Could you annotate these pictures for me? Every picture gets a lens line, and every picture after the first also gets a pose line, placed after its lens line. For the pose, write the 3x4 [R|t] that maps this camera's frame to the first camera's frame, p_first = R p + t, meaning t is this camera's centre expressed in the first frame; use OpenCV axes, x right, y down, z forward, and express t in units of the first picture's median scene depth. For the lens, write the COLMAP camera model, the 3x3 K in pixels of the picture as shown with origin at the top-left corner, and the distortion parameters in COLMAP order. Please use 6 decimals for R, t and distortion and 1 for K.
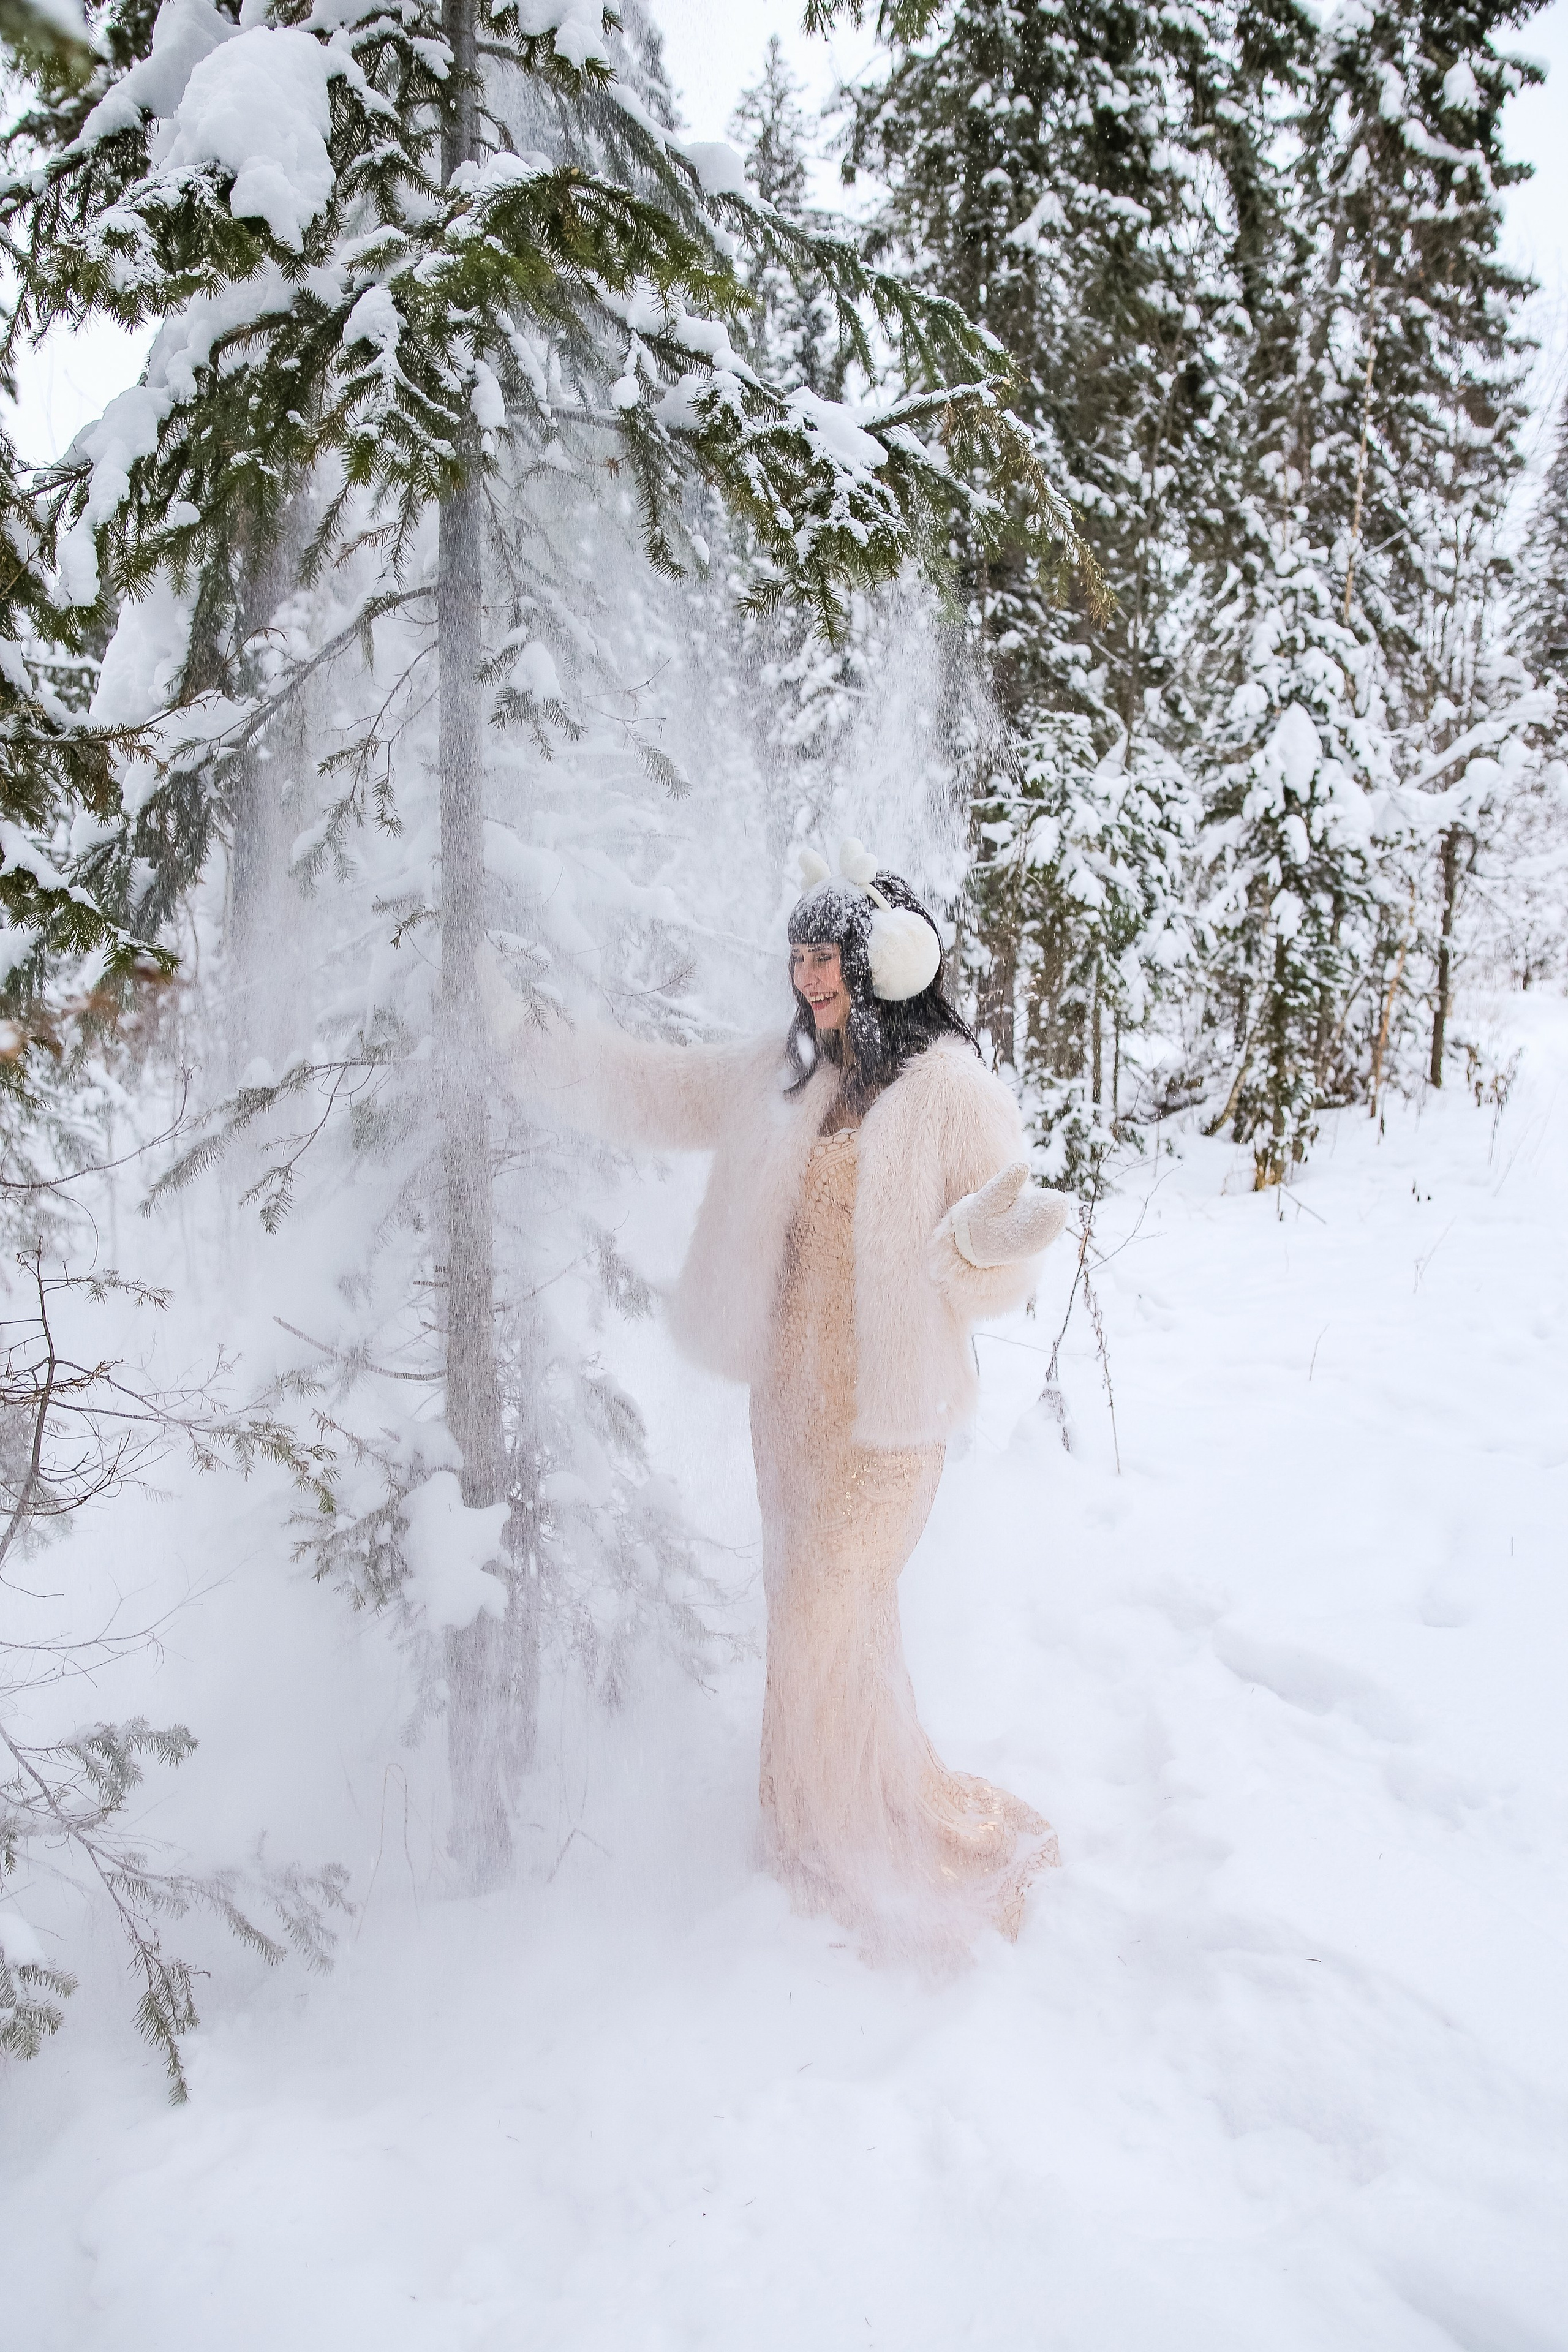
lens RADIAL K [[1606.6, 0, 784.0], [0, 1606.6, 1176.0], [0, 0, 1]] dist [-0.067652, 0.029446]
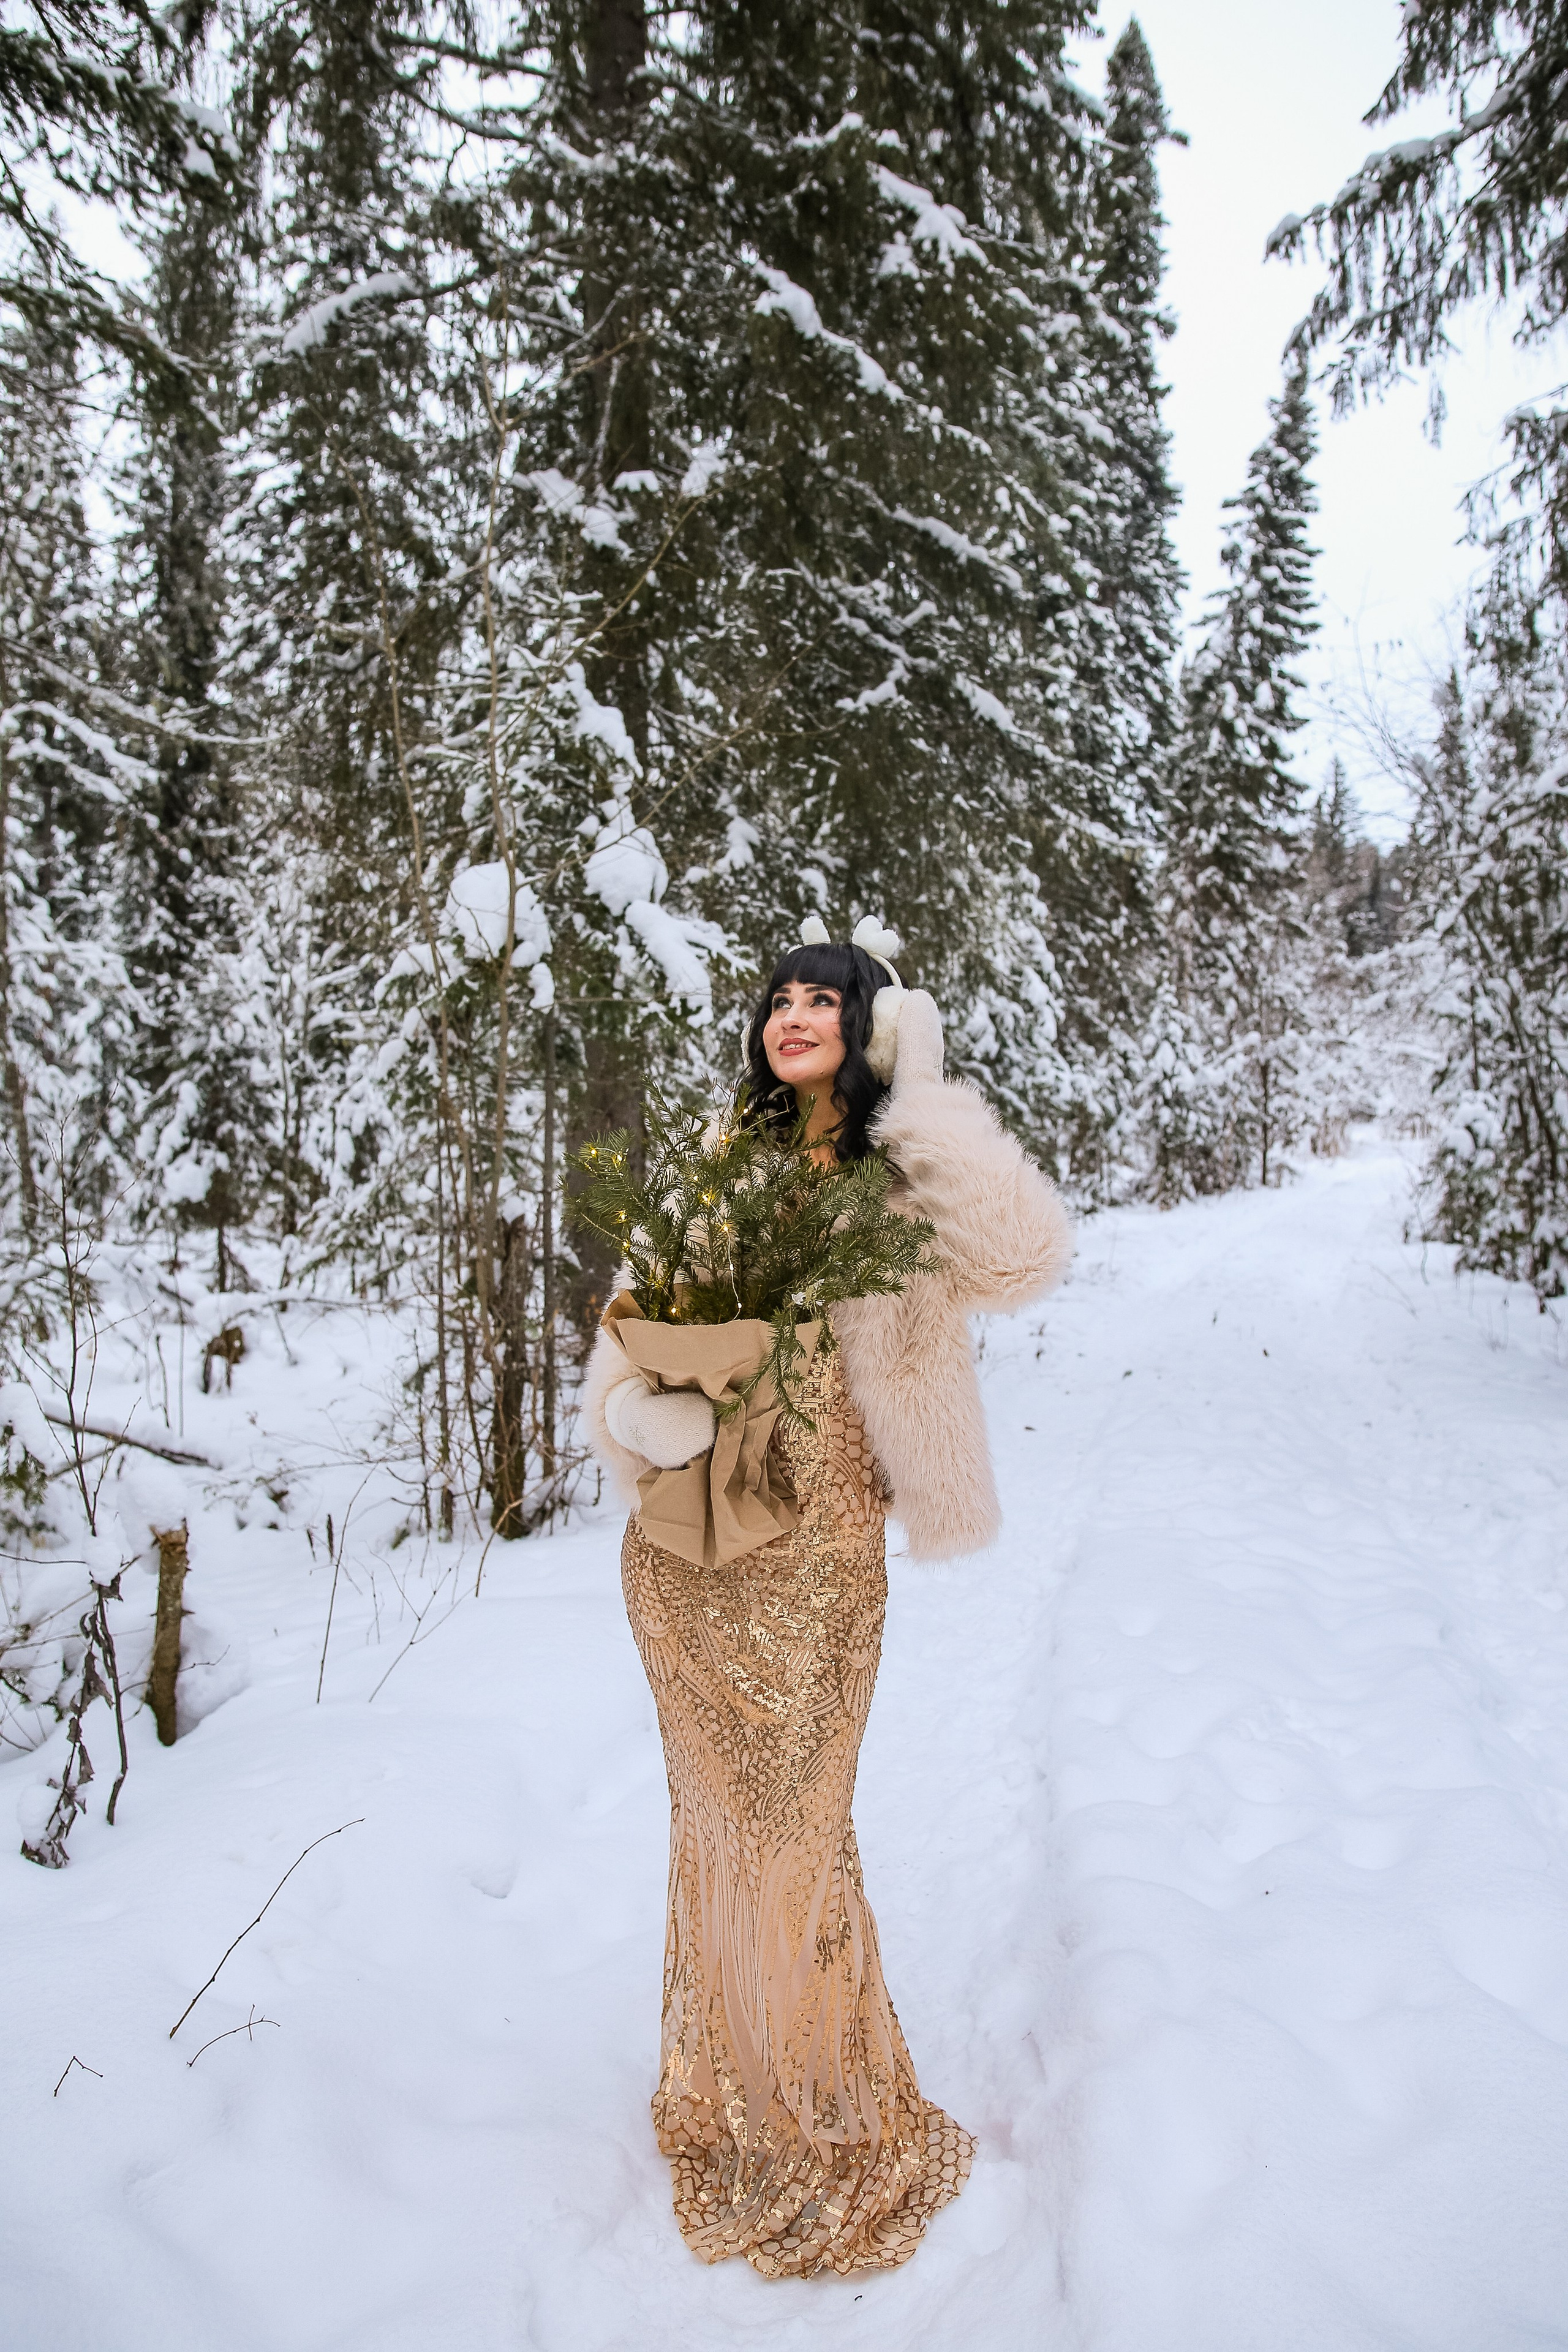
lens RADIAL K [[1606.6, 0, 784.0], [0, 1606.6, 1176.0], [0, 0, 1]] dist [-0.067652, 0.029446]
pose [[0.999705, -0.022344, -0.009476, -0.271371], [0.021290, 0.994794, -0.099657, 0.171135], [0.011654, 0.099426, 0.994977, -1.464530]]
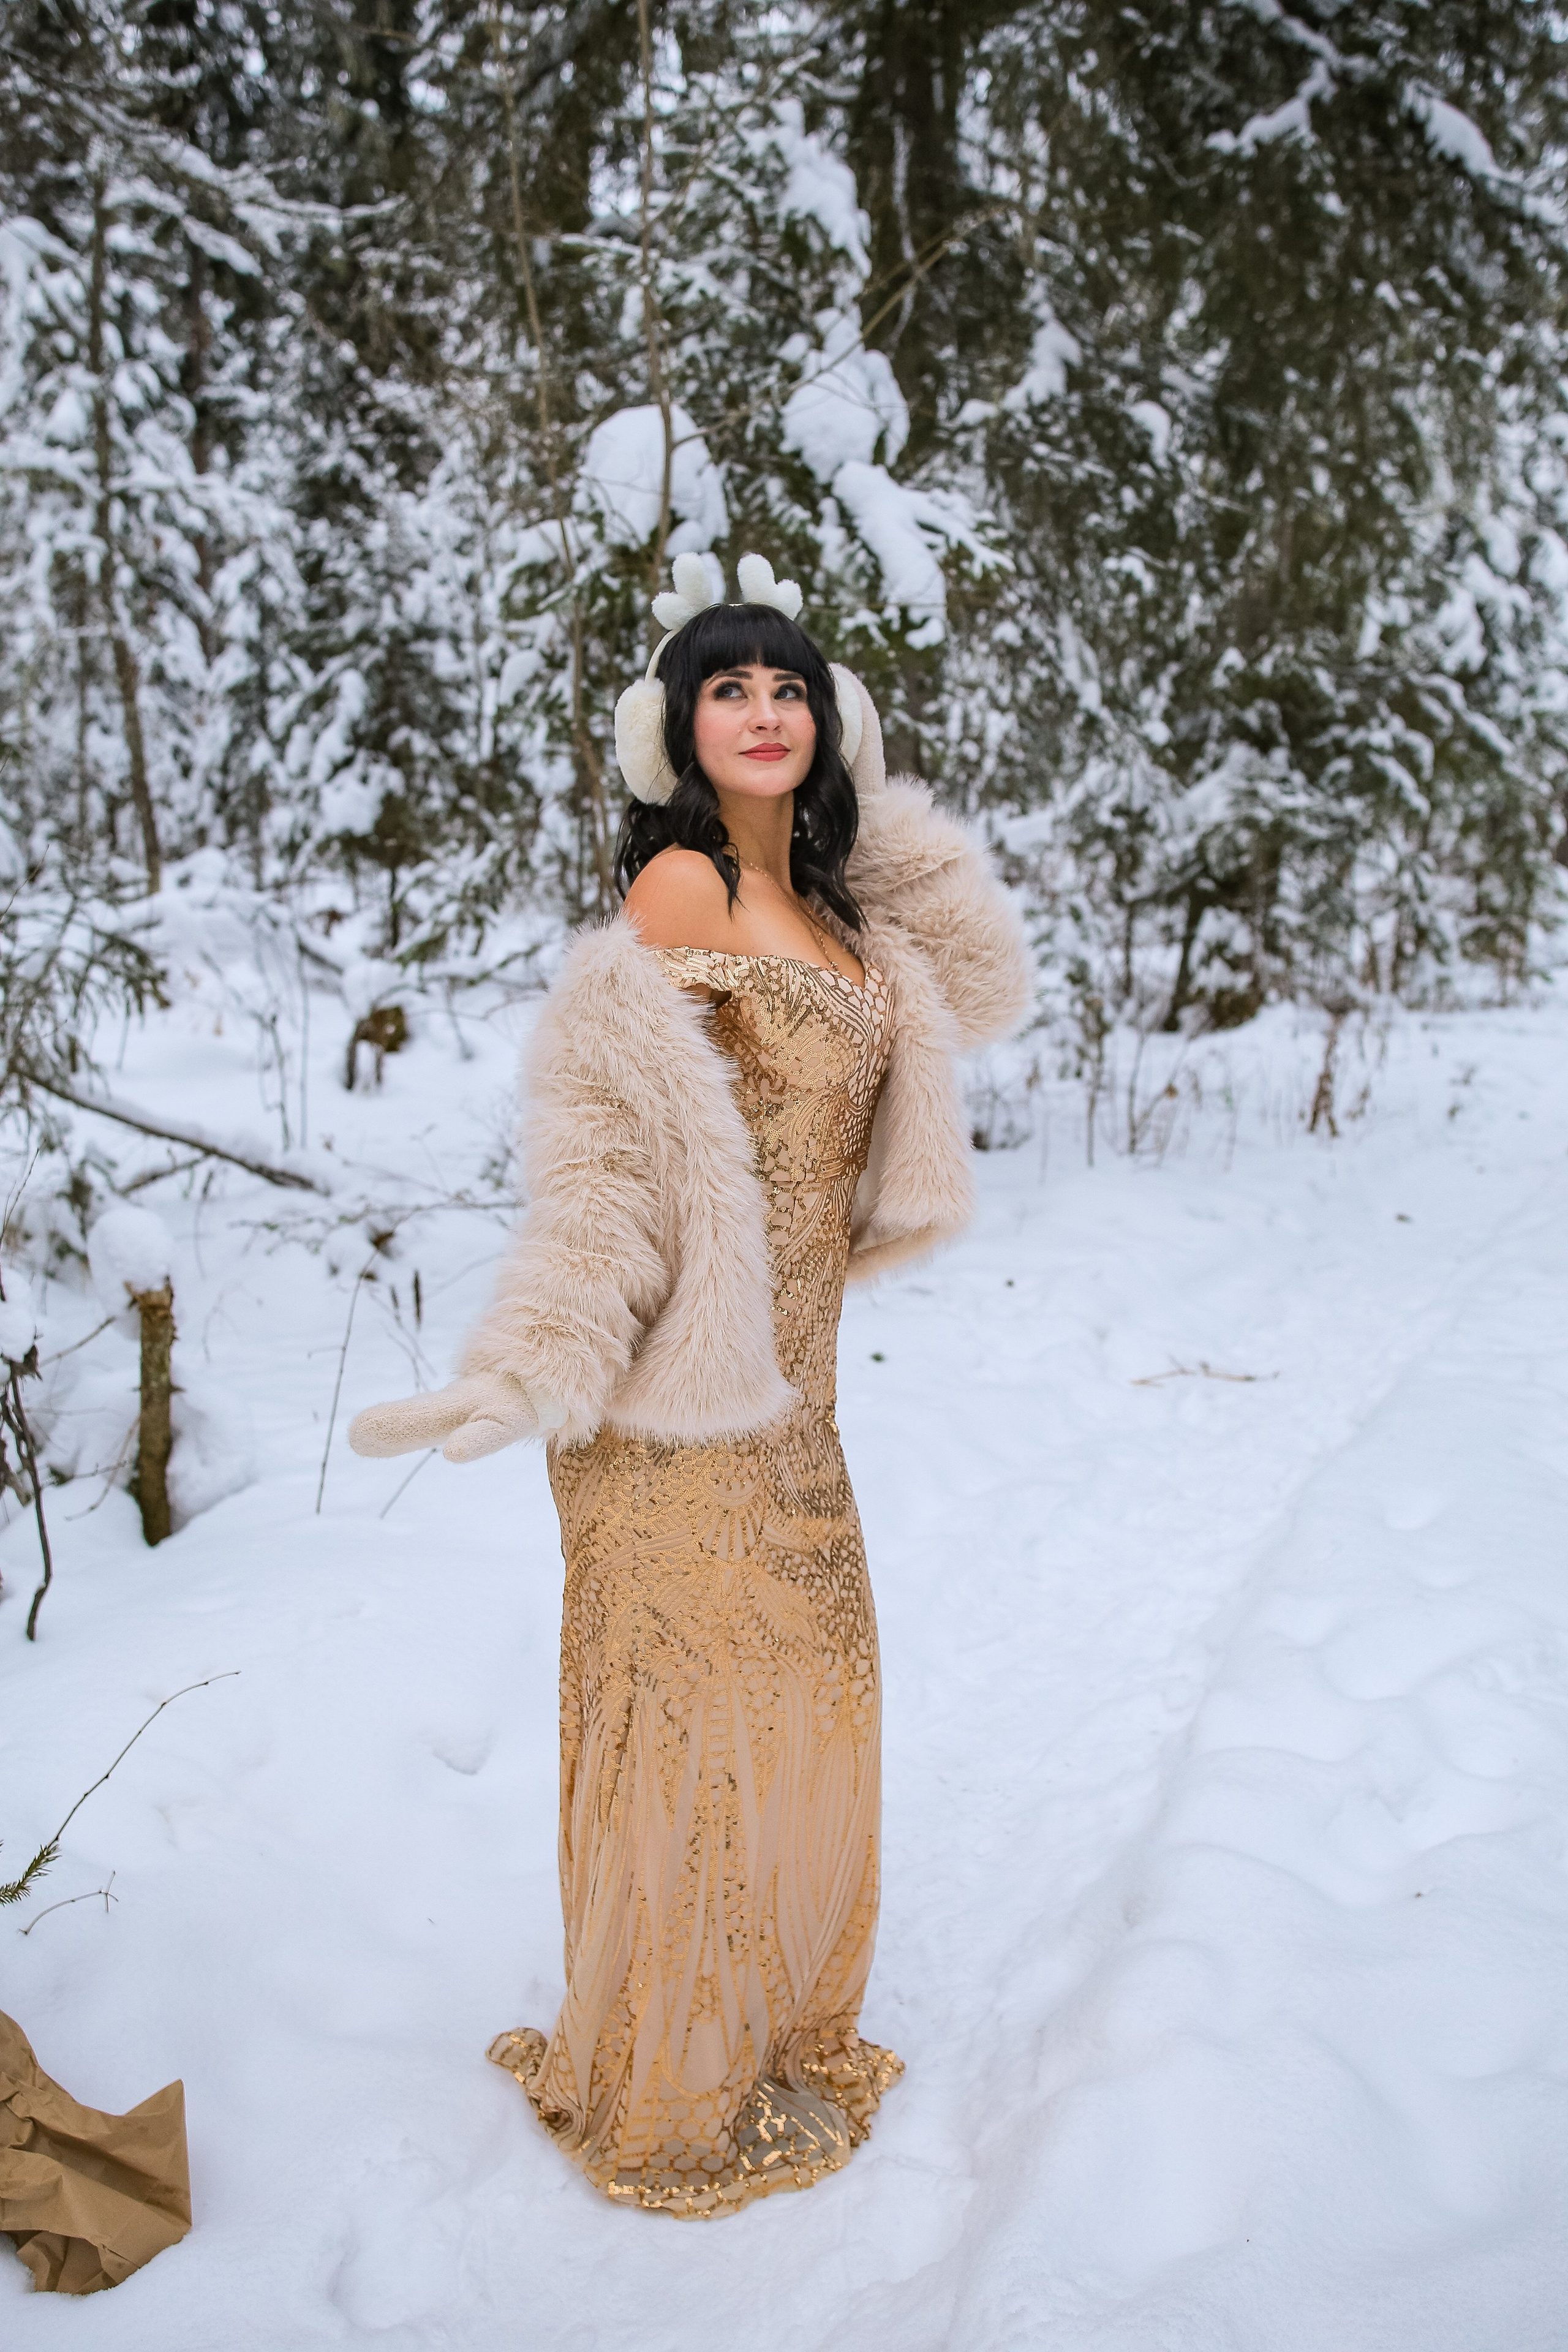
lens RADIAL K [[2201.3, 0, 784.0], [0, 2201.3, 1176.0], [0, 0, 1]] dist [0.005026, 0.085992]
pose [[0.980107, 0.050547, -0.191925, -0.232108], [-0.038376, 0.997041, 0.066614, 0.161703], [0.194724, -0.057923, 0.979146, -1.470784]]
